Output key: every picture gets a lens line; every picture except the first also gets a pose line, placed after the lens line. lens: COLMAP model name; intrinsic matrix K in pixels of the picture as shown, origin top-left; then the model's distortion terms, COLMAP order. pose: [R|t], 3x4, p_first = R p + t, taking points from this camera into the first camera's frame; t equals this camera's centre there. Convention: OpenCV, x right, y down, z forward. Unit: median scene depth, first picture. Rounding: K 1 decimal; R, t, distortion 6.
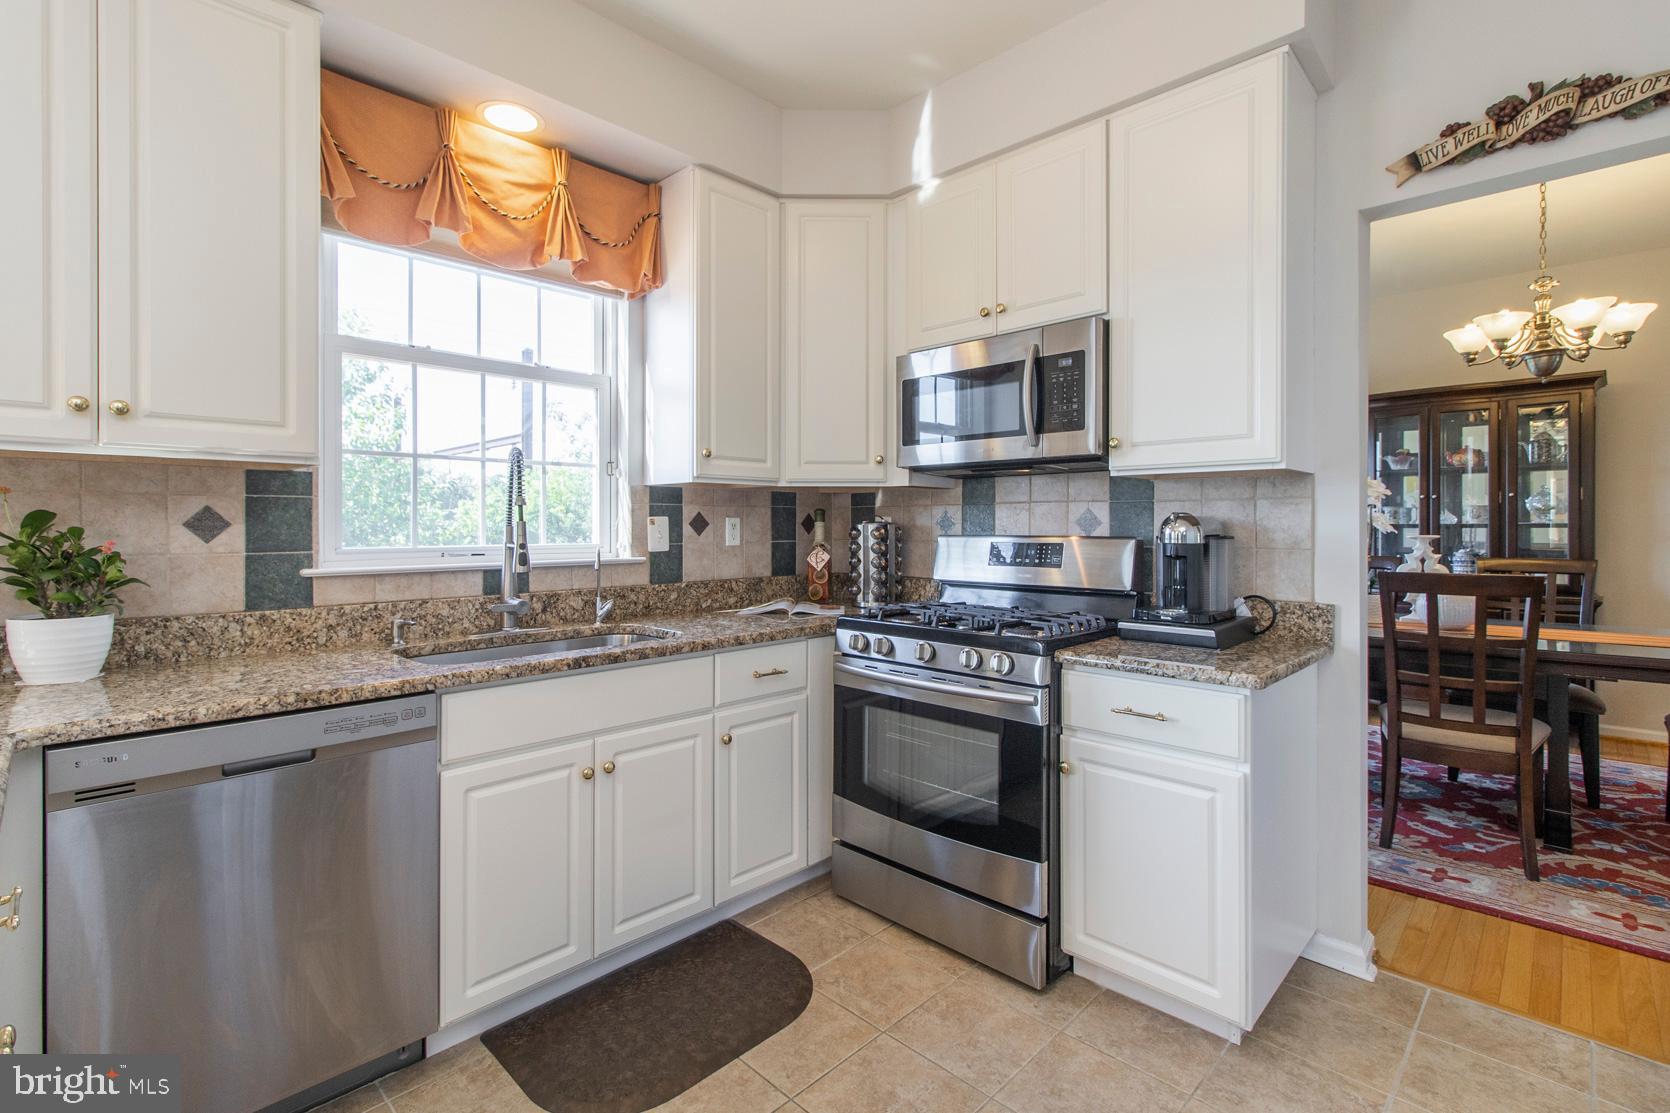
lens RADIAL K [[765.4, 0, 832.7], [0, 765.4, 526.5], [0, 0, 1]] dist [0.002709, -0.000346]
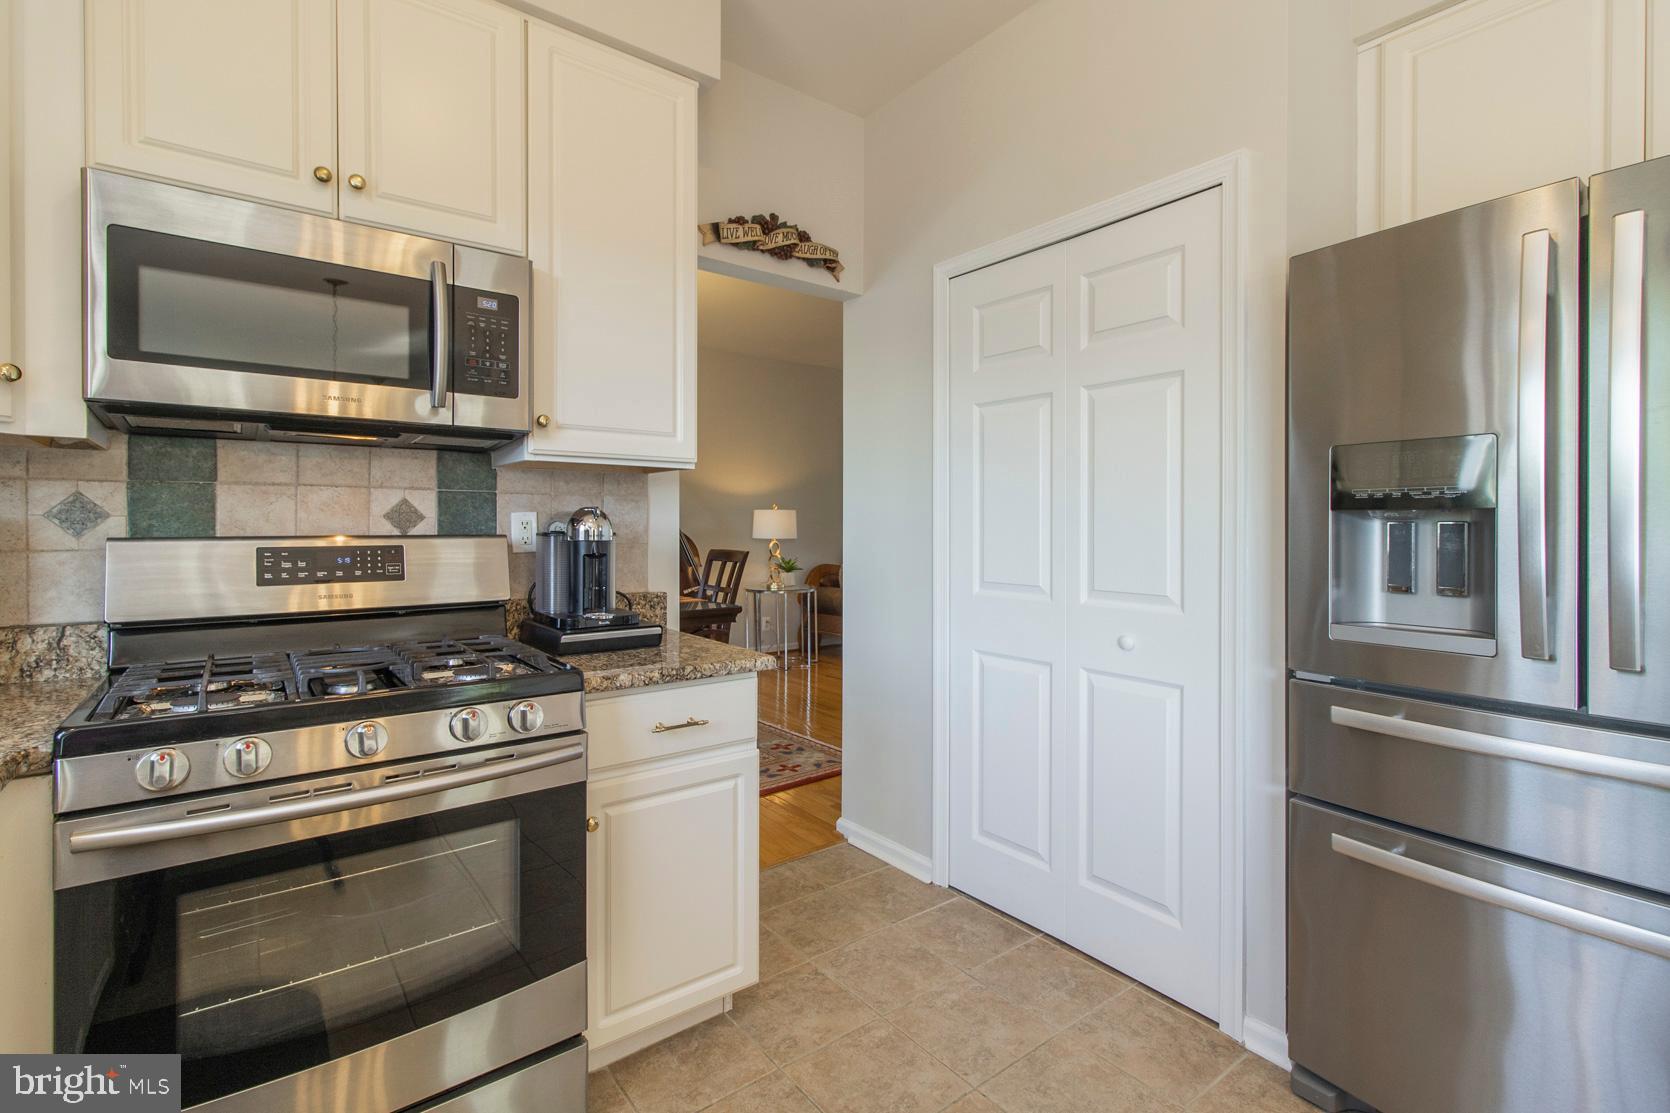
lens RADIAL K [[746.2, 0, 830.2], [0, 746.2, 527.7], [0, 0, 1]] dist [0.001309, -0.000015]
pose [[0.153421, -0.004267, 0.988152, -0.383514], [-0.000953, 0.999990, 0.004466, 0.002189], [-0.988160, -0.001627, 0.153415, 0.574506]]
